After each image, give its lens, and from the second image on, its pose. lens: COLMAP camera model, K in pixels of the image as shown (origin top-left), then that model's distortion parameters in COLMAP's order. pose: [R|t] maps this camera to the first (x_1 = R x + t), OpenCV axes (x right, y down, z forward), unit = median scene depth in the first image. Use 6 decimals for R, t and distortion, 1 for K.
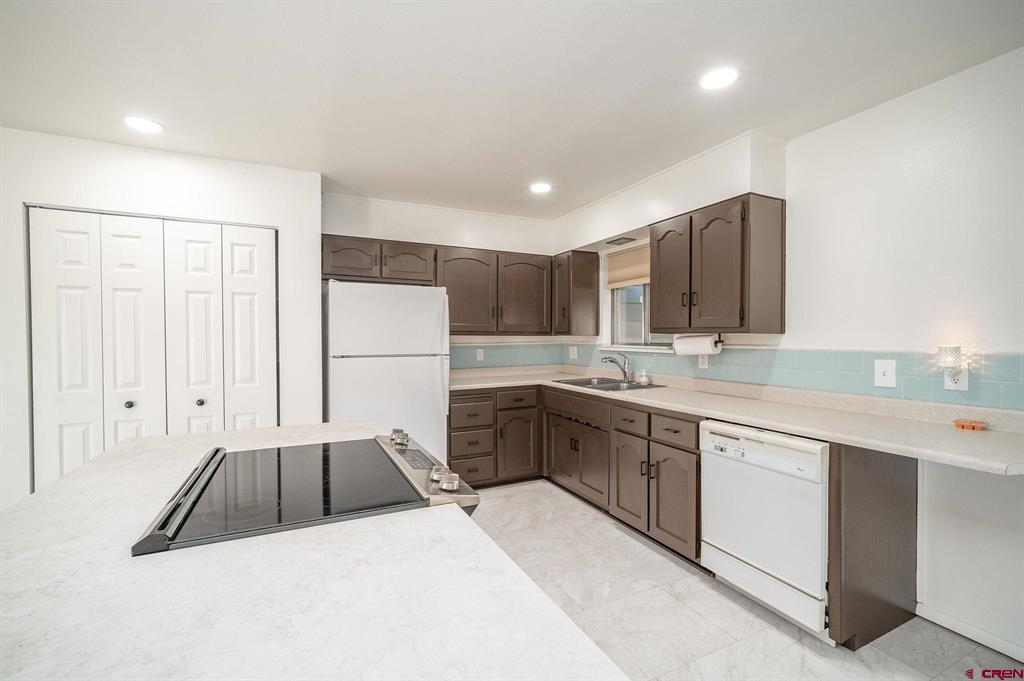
lens RADIAL K [[444.7, 0, 513.9], [0, 444.7, 343.0], [0, 0, 1]] dist [-0.008721, 0.001260]
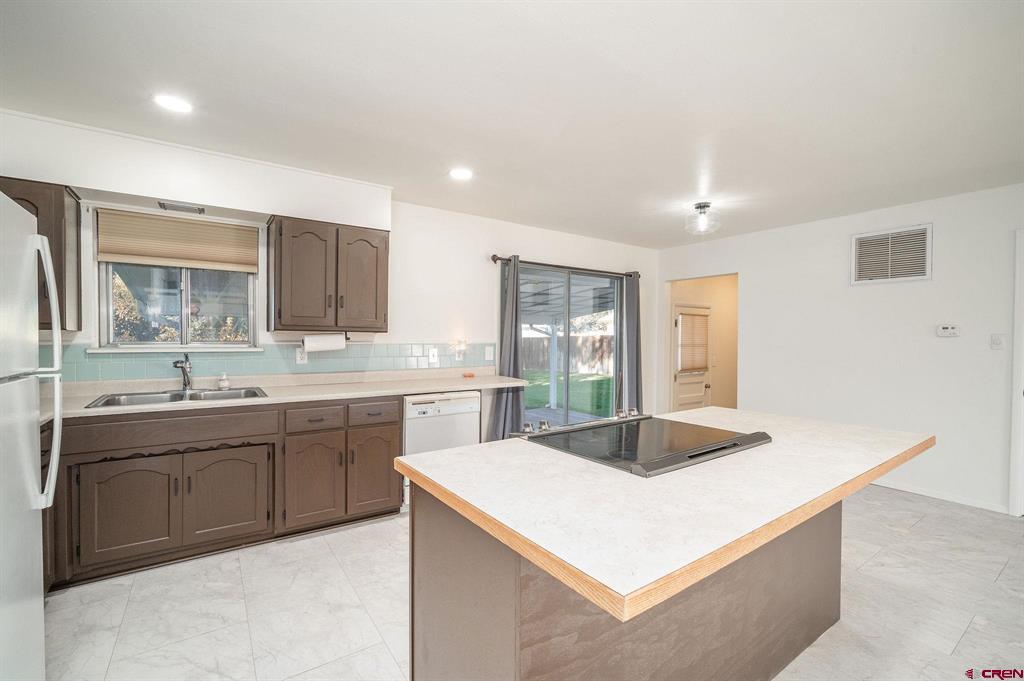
lens RADIAL K [[444.7, 0, 513.9], [0, 444.7, 341.4], [0, 0, 1]] dist [-0.008721, 0.001260]
pose [[-0.161680, -0.011227, 0.986779, -0.780750], [0.005611, 0.999909, 0.012296, -0.008306], [-0.986827, 0.007525, -0.161602, 0.724552]]
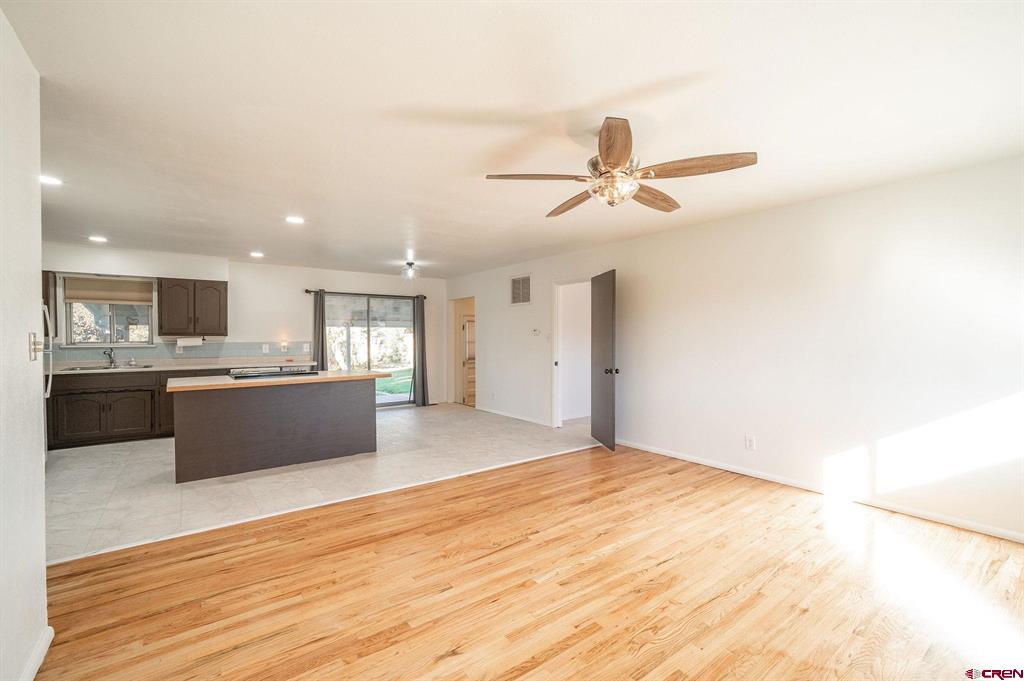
lens RADIAL K [[444.7, 0, 515.3], [0, 444.7, 340.4], [0, 0, 1]] dist [-0.008721, 0.001260]
pose [[-0.199609, -0.005761, 0.979859, -1.998103], [0.016060, 0.999829, 0.009151, 0.005861], [-0.979744, 0.017563, -0.199483, -0.098491]]
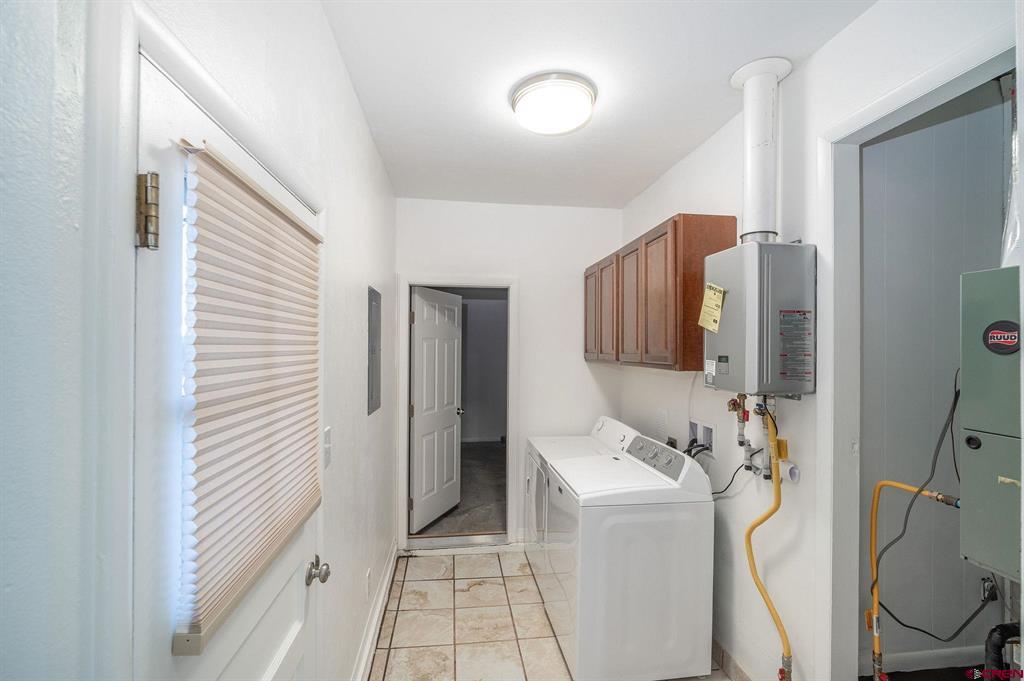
lens RADIAL K [[444.7, 0, 510.6], [0, 444.7, 342.6], [0, 0, 1]] dist [-0.008721, 0.001260]
pose [[-0.946703, -0.001738, 0.322103, 0.929227], [0.000025, 0.999985, 0.005468, 0.003434], [-0.322108, 0.005185, -0.946689, -0.225214]]
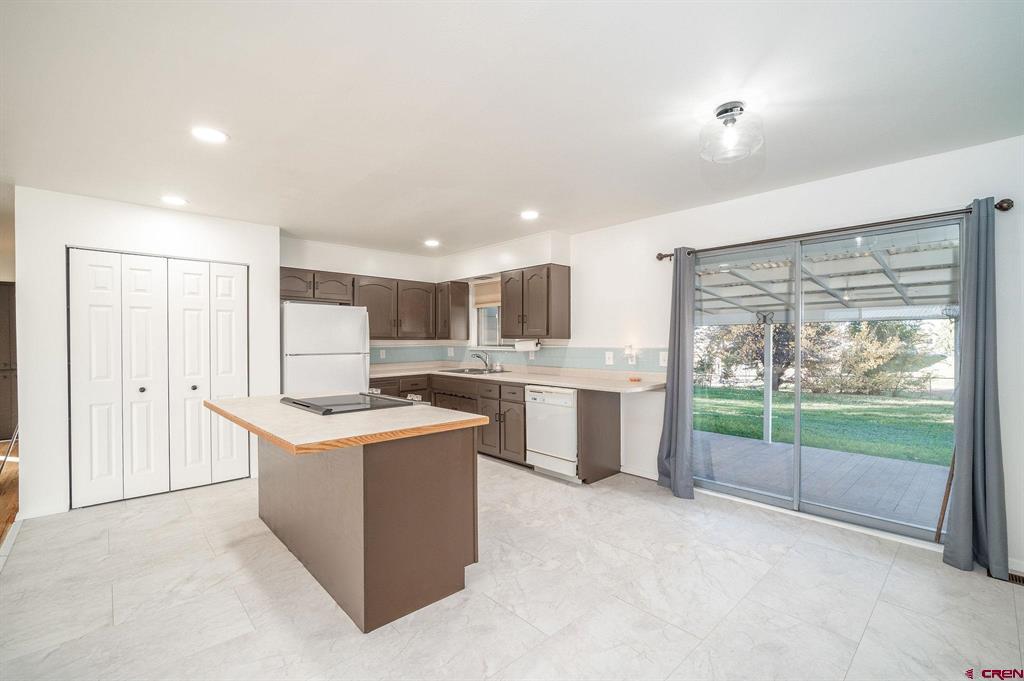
lens RADIAL K [[444.7, 0, 512.9], [0, 444.7, 342.9], [0, 0, 1]] dist [-0.008721, 0.001260]
pose [[0.955133, -0.003258, 0.296159, -0.150549], [0.005445, 0.999964, -0.006562, 0.005953], [-0.296127, 0.007880, 0.955116, -0.631850]]
